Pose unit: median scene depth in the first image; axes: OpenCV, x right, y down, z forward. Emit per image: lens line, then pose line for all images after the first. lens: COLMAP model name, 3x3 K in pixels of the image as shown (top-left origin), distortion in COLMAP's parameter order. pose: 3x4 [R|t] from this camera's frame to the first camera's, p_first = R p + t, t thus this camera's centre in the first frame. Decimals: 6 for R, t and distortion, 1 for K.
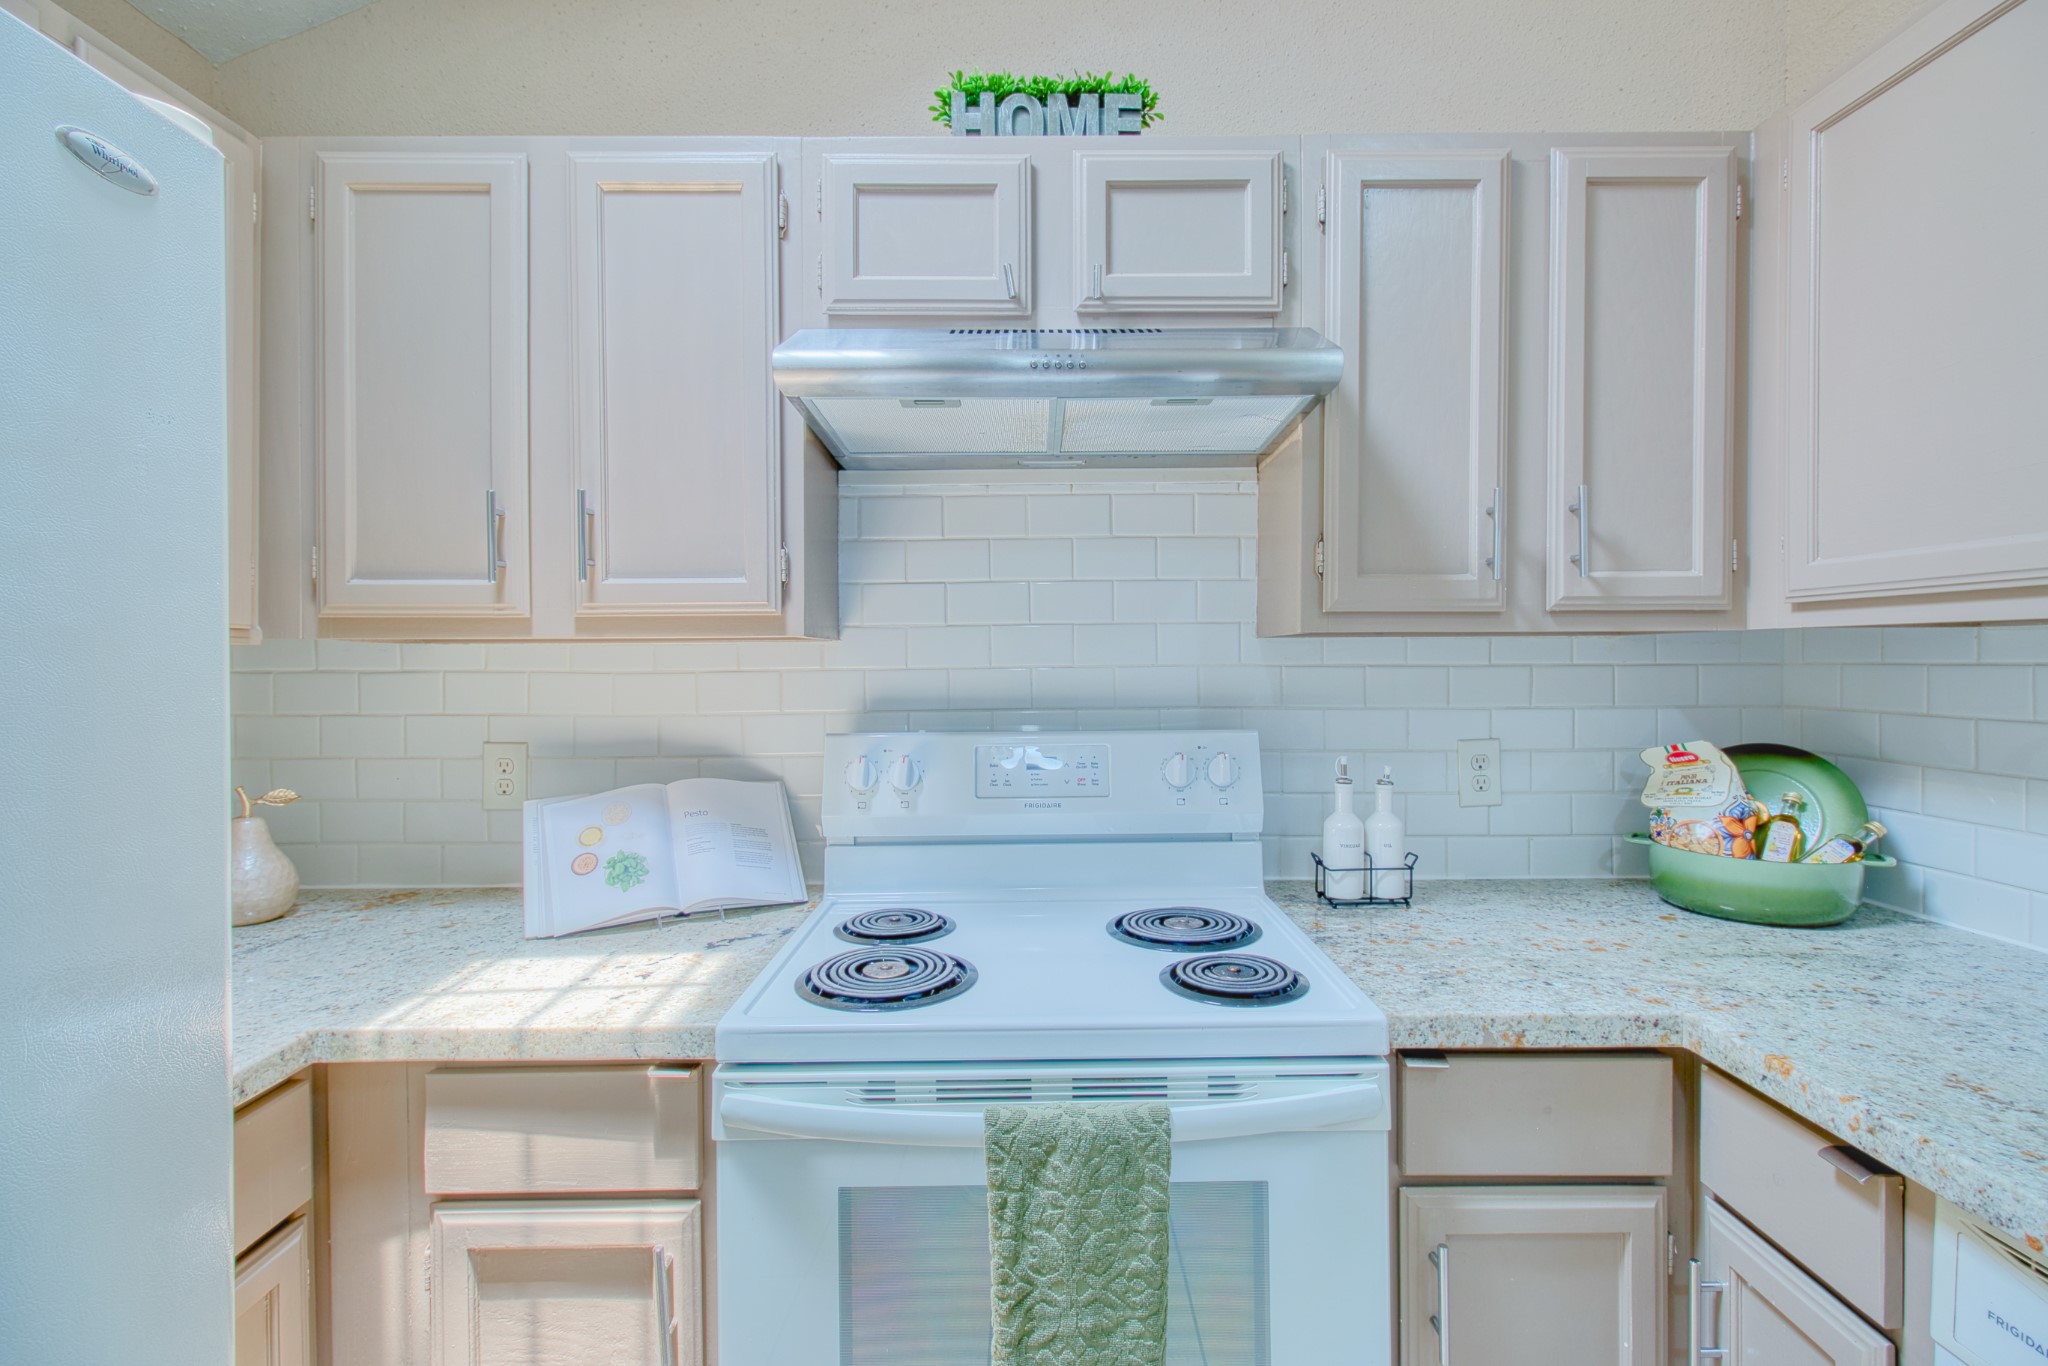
lens RADIAL K [[951.3, 0, 1032.8], [0, 951.3, 668.2], [0, 0, 1]] dist [0.003217, -0.000103]
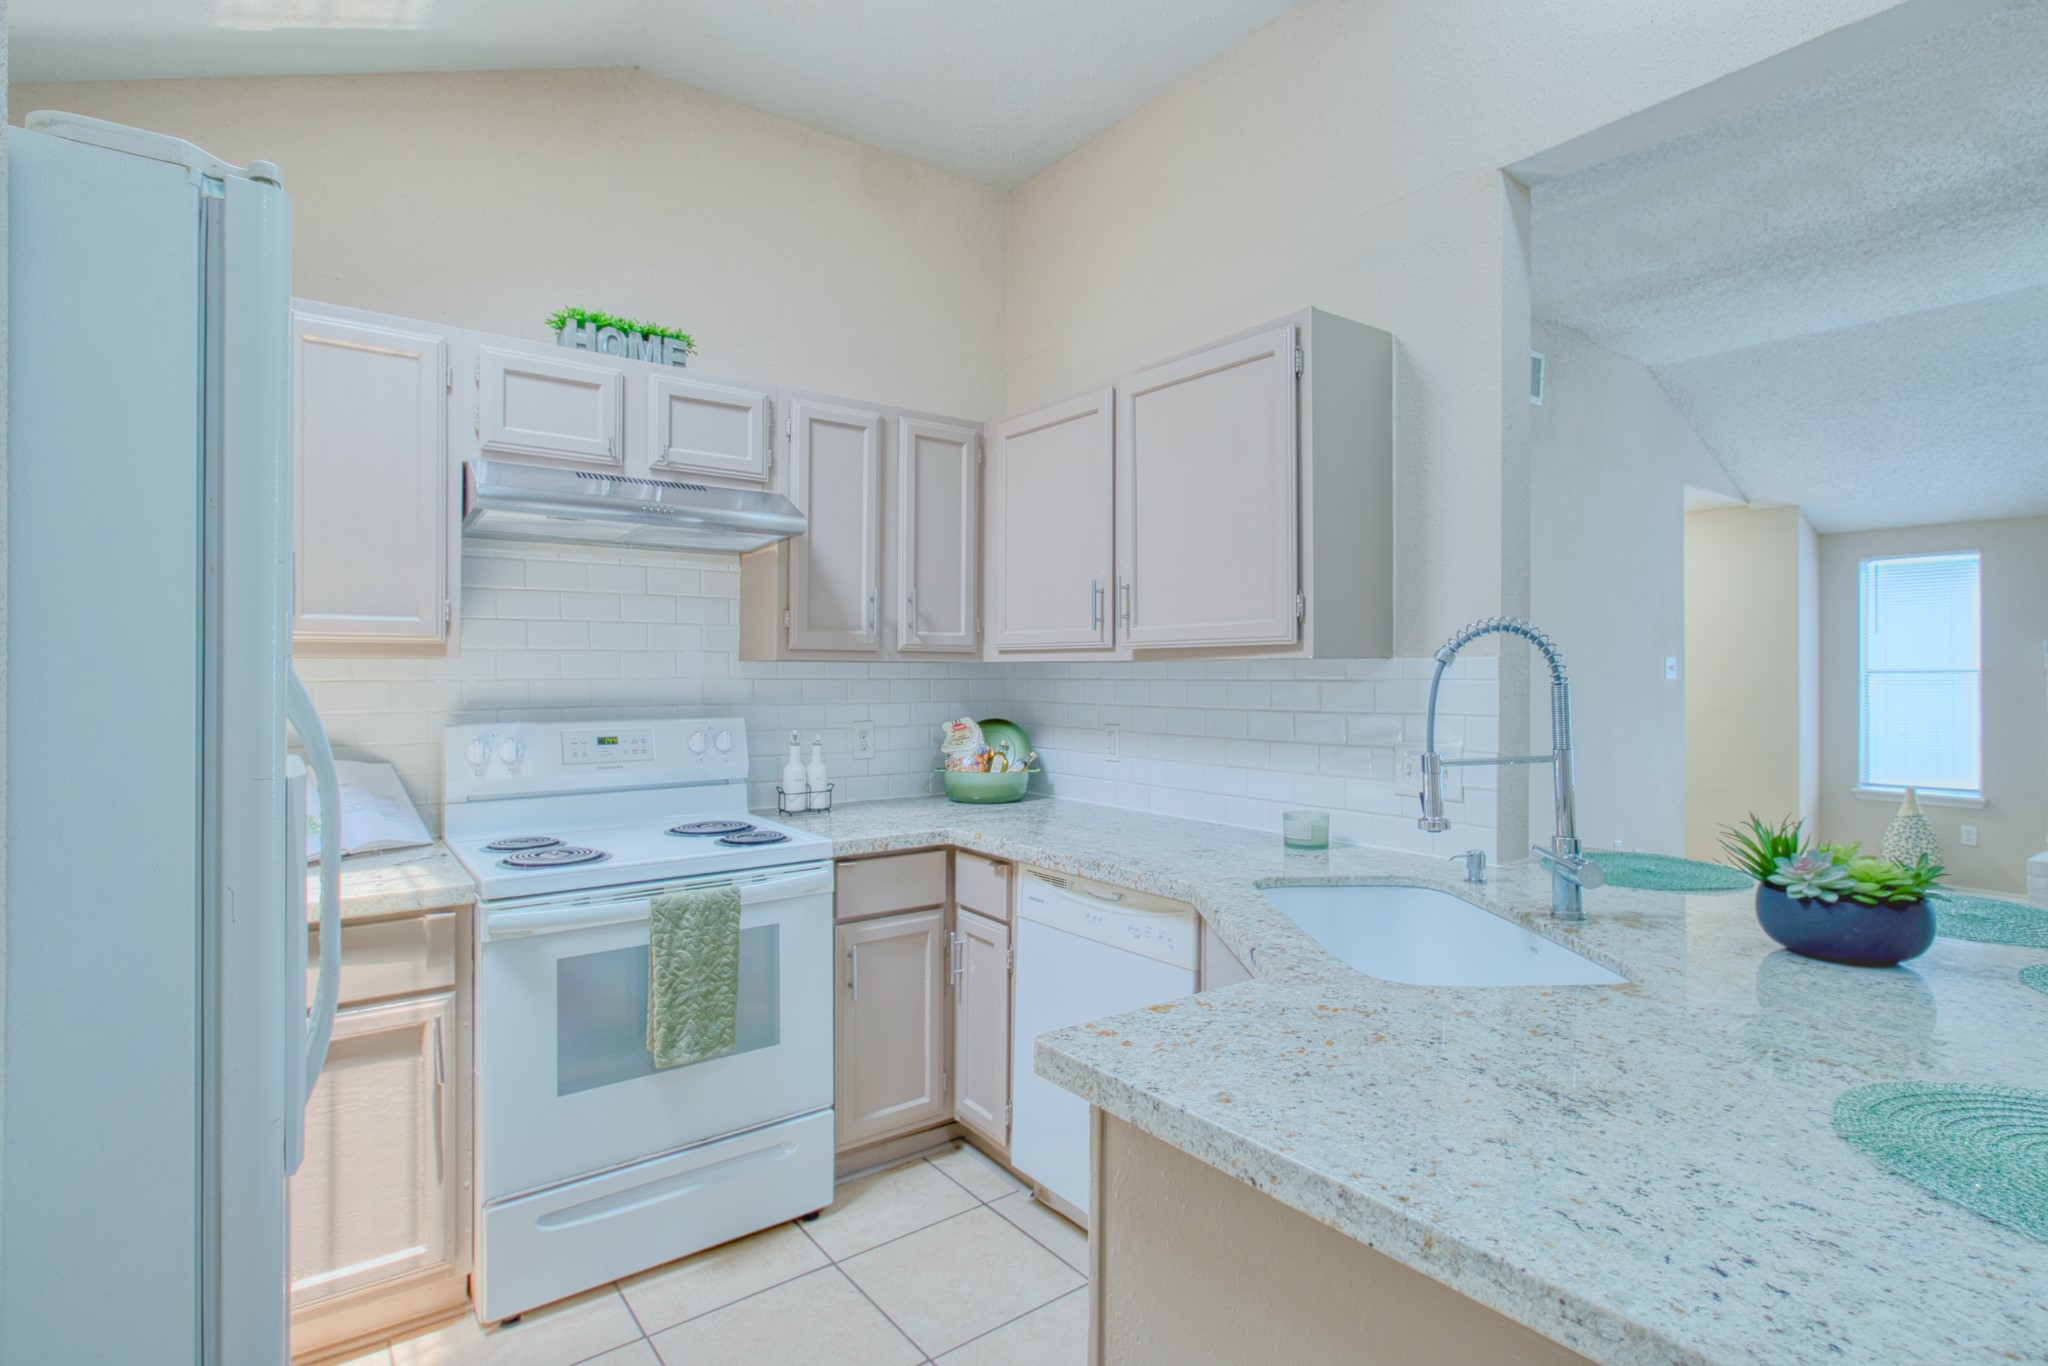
lens RADIAL K [[1006.5, 0, 1044.4], [0, 1006.5, 669.4], [0, 0, 1]] dist [0.002092, -0.000722]
pose [[0.801530, 0.009071, 0.597886, -0.456931], [-0.001244, 0.999908, -0.013503, 0.005626], [-0.597954, 0.010079, 0.801467, -0.841288]]
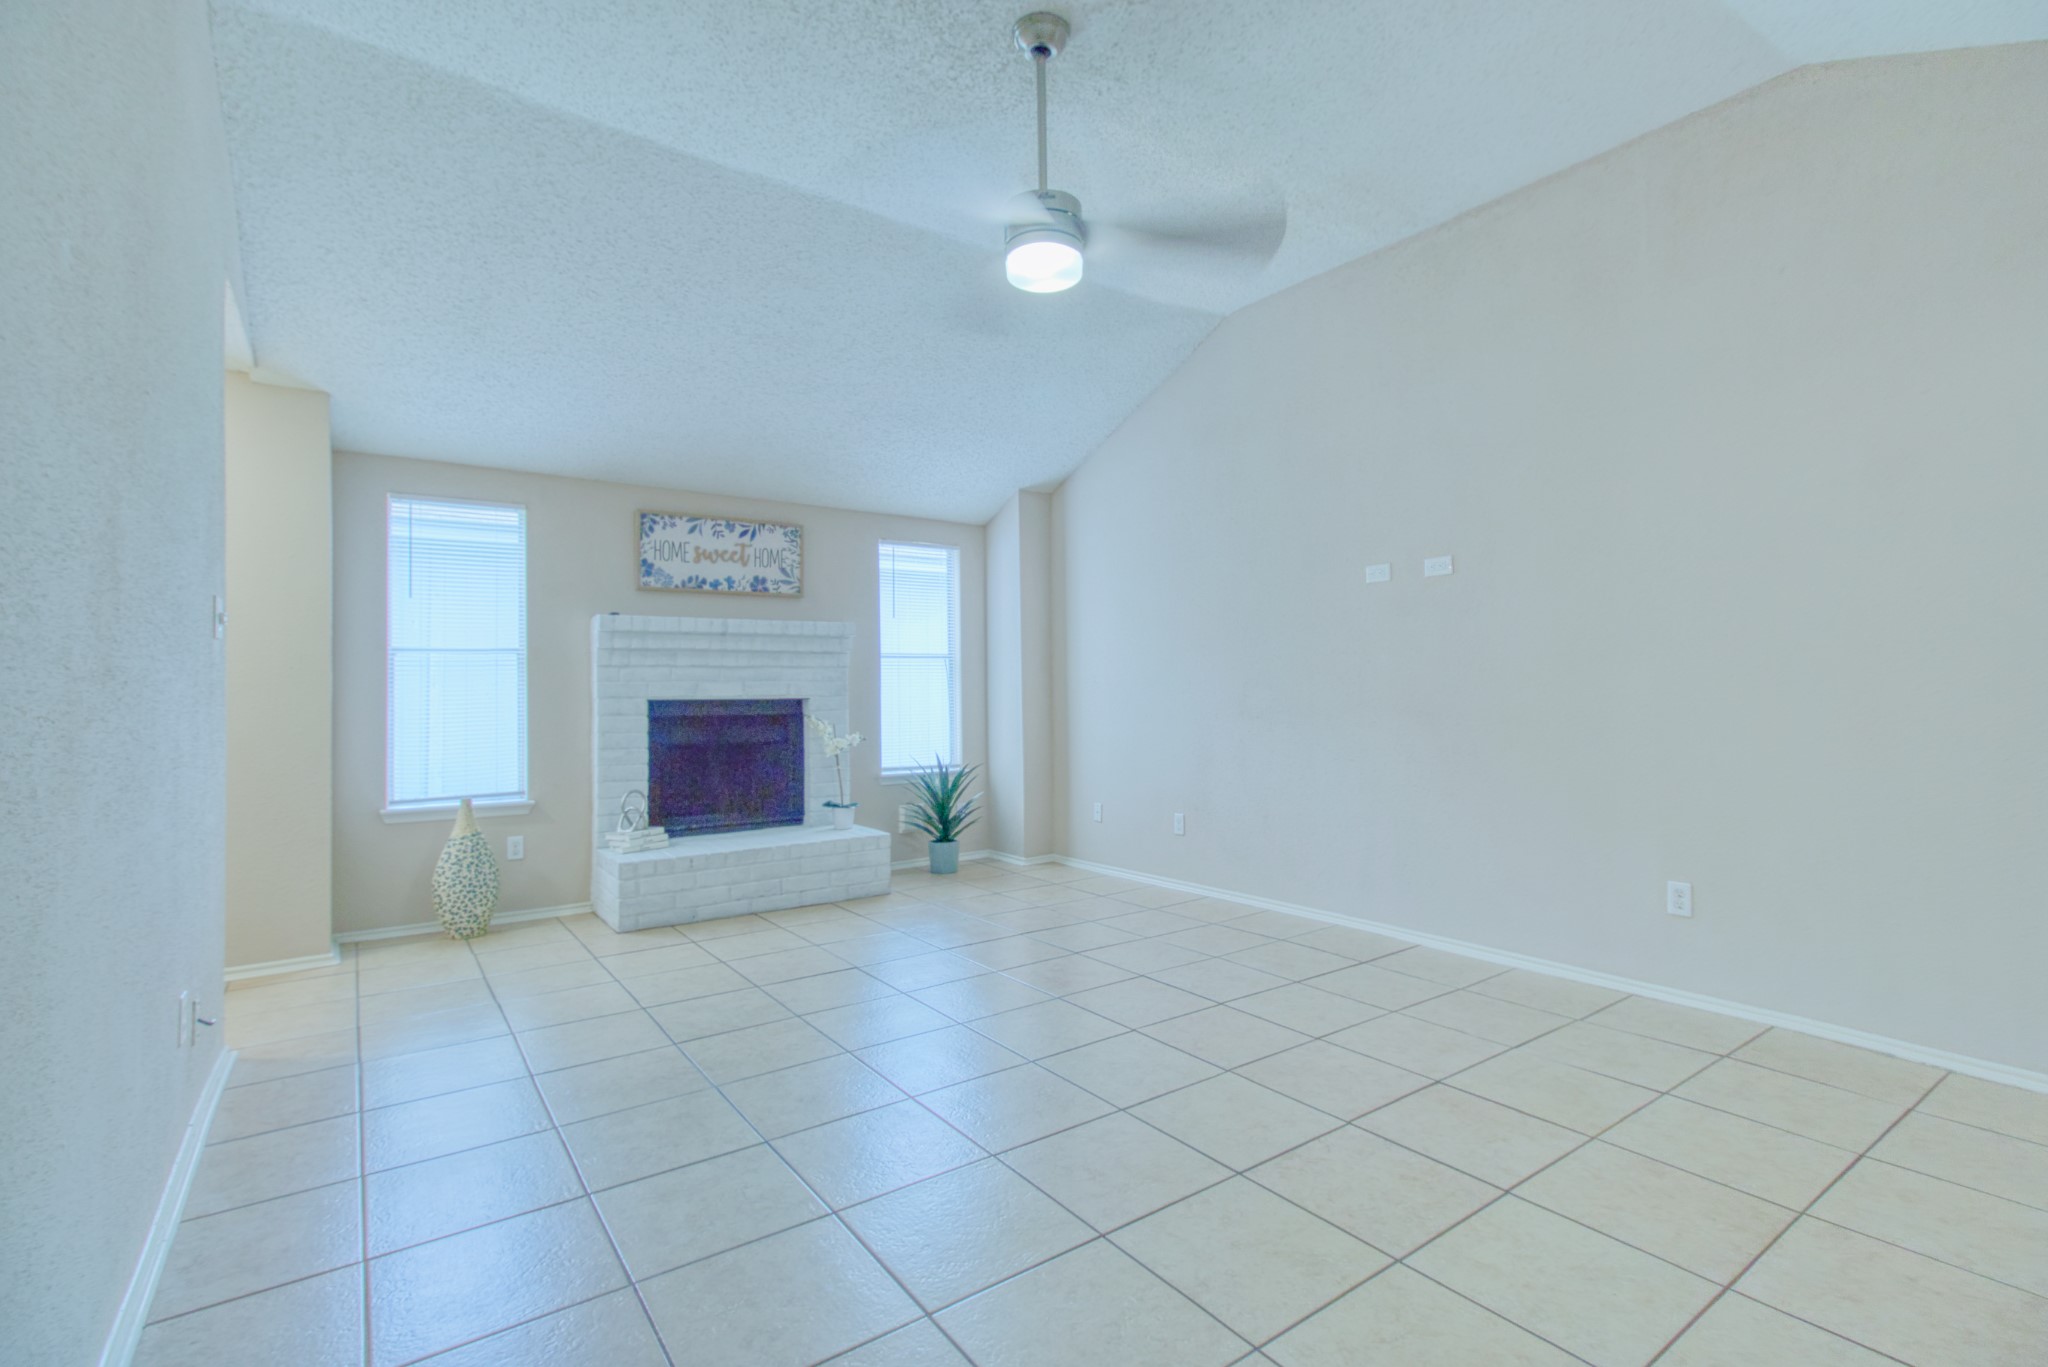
lens RADIAL K [[951.3, 0, 1044.5], [0, 951.3, 672.4], [0, 0, 1]] dist [0.003217, -0.000103]
pose [[-0.580082, 0.023124, 0.814230, 1.423472], [0.018047, 0.999716, -0.015534, 0.116777], [-0.814358, 0.005684, -0.580335, 0.665352]]
